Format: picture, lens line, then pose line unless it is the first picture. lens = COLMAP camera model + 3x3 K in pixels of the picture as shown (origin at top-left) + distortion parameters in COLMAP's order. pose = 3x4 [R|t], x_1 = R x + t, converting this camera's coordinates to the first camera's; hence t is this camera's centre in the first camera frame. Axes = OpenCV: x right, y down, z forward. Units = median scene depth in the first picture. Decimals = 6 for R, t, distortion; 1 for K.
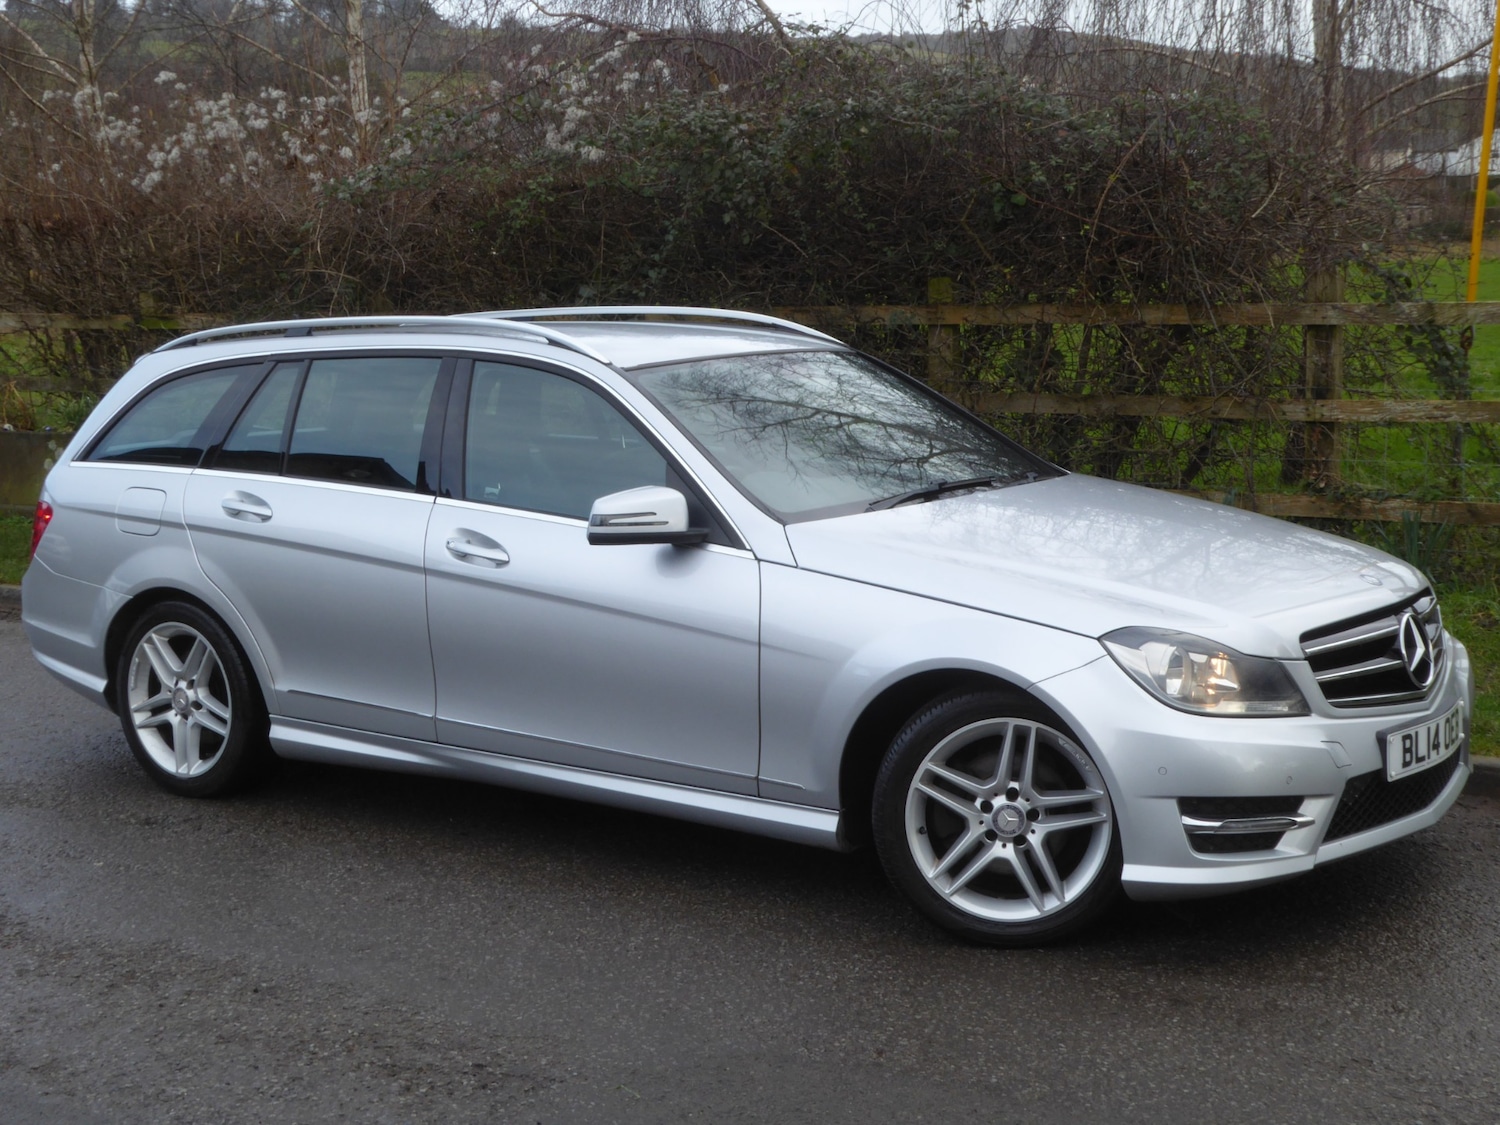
lens RADIAL K [[2258.0, 0, 750.0], [0, 2258.0, 562.5], [0, 0, 1]] dist [0.002397, 0.018032]
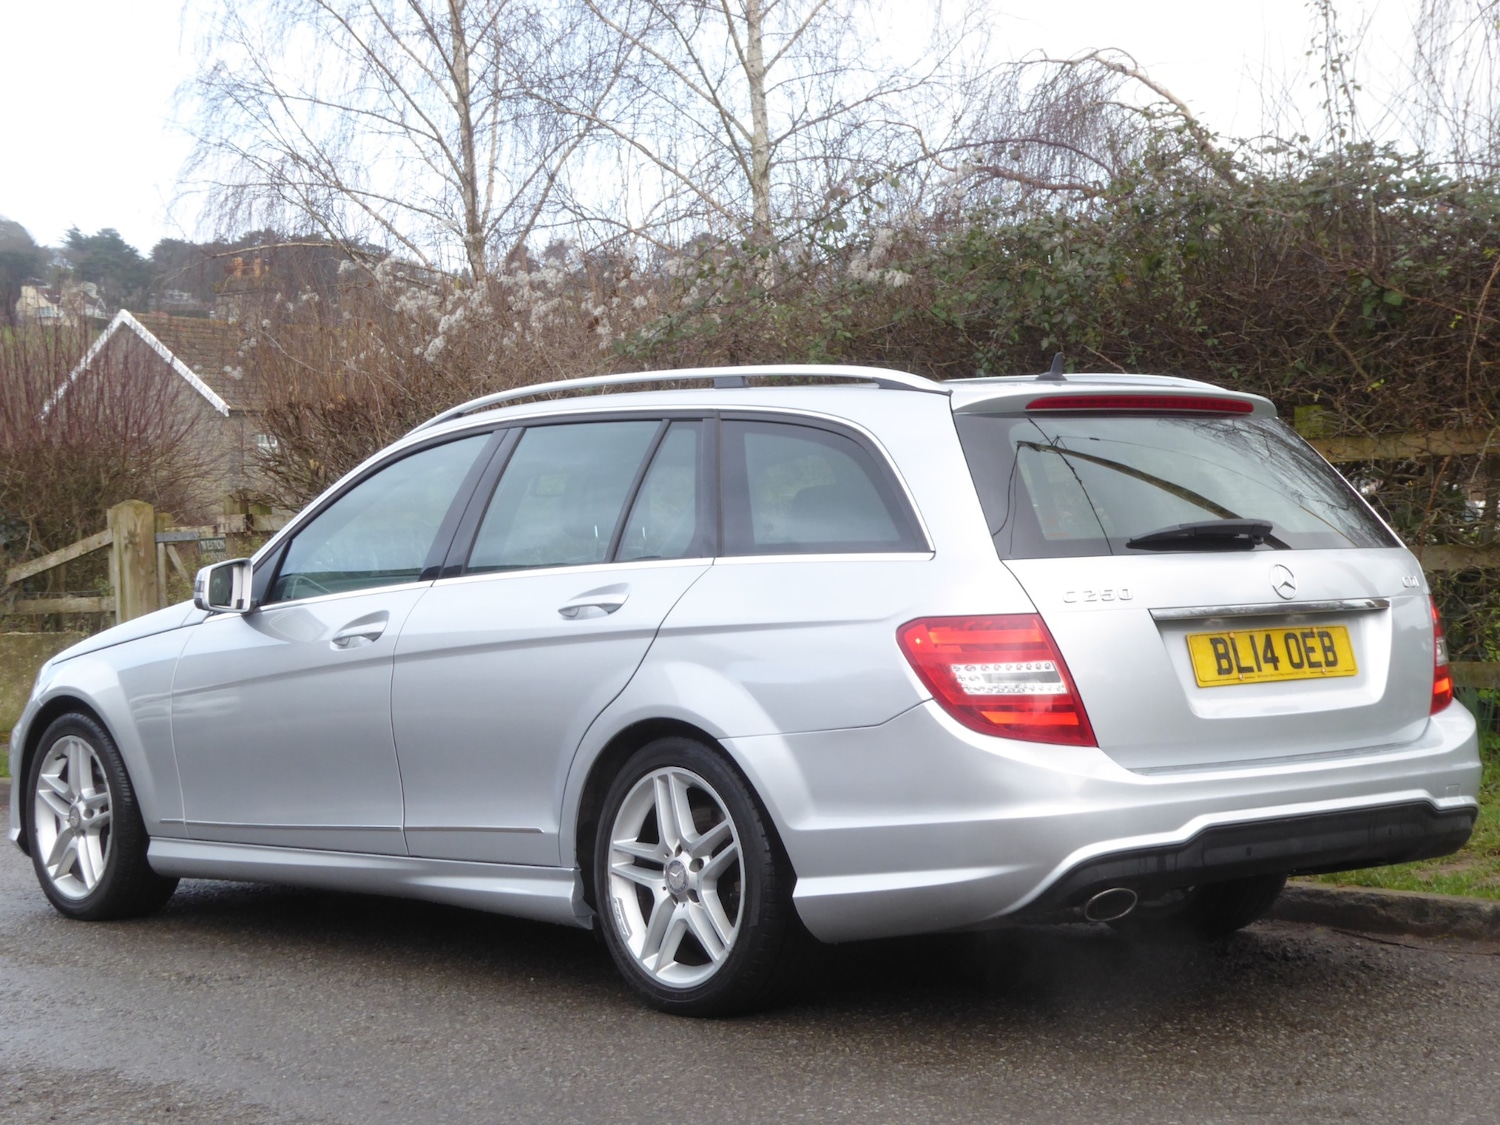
lens RADIAL K [[2791.7, 0, 750.0], [0, 2791.7, 562.5], [0, 0, 1]] dist [0.124958, -0.100515]
pose [[0.974262, -0.008517, -0.225258, 0.122902], [-0.021782, 0.991053, -0.131679, 0.066823], [0.224364, 0.133197, 0.965360, 0.011169]]
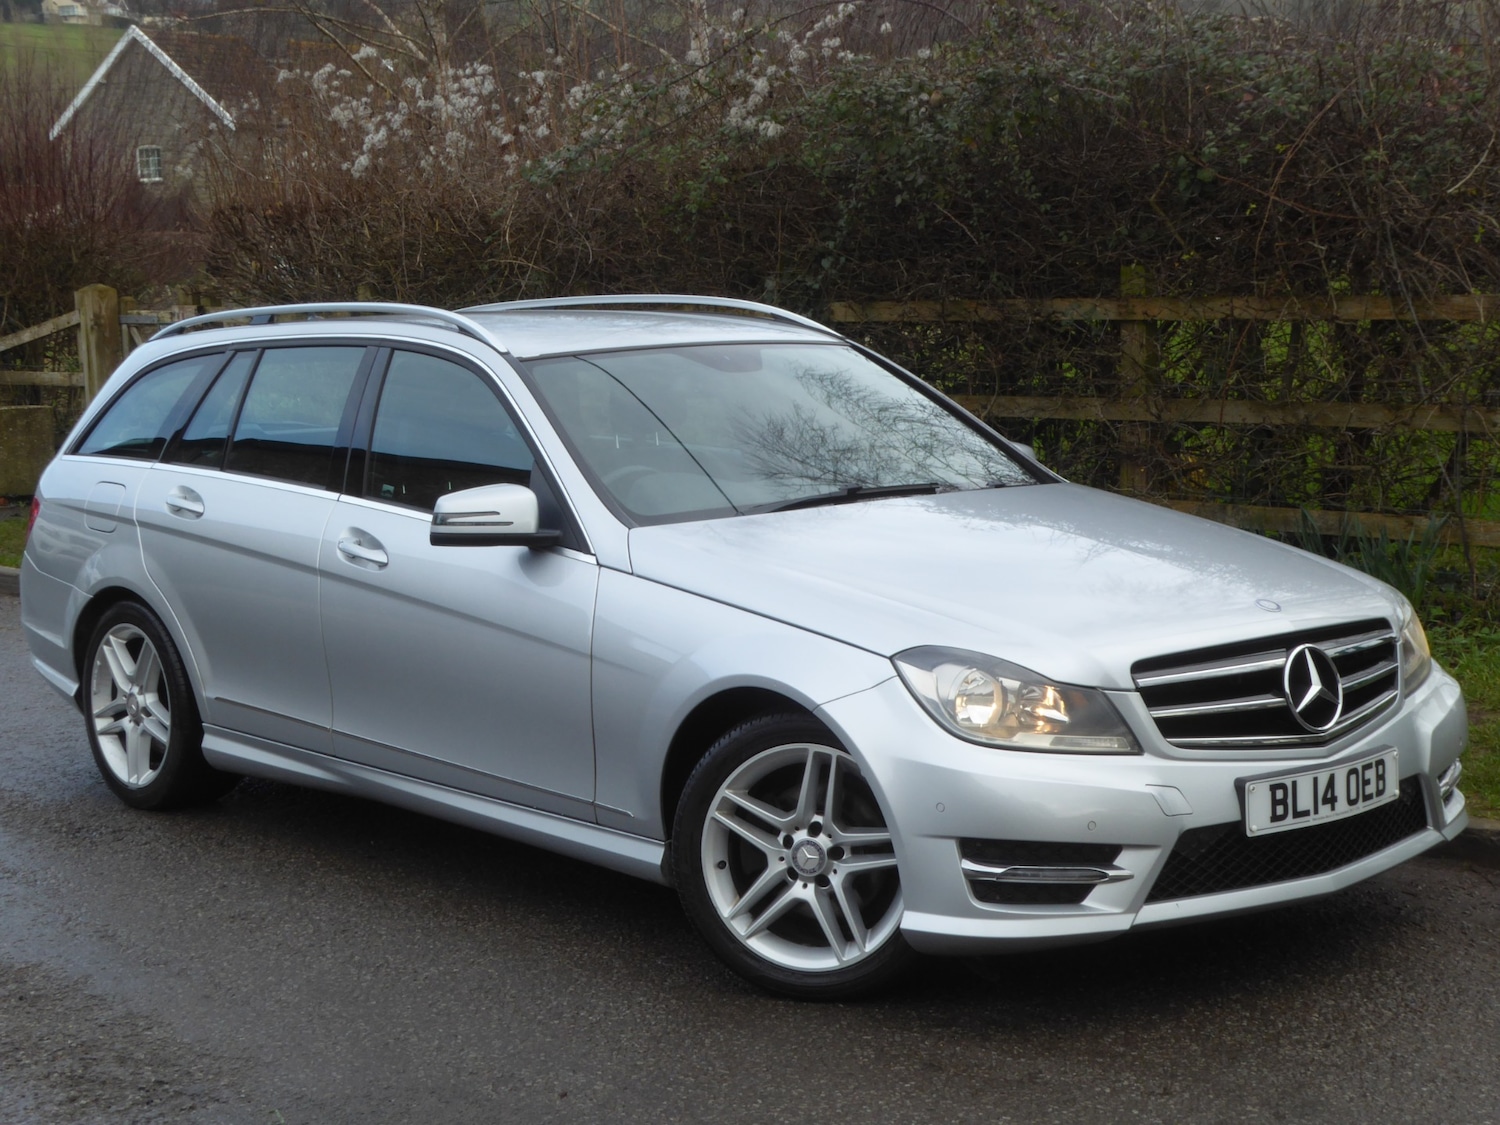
lens RADIAL K [[2607.5, 0, 750.0], [0, 2607.5, 562.5], [0, 0, 1]] dist [0.098437, -0.136325]
pose [[0.974889, 0.024442, -0.221346, 0.178263], [-0.028171, 0.999509, -0.013707, 0.006245], [0.220903, 0.019598, 0.975099, -0.013806]]
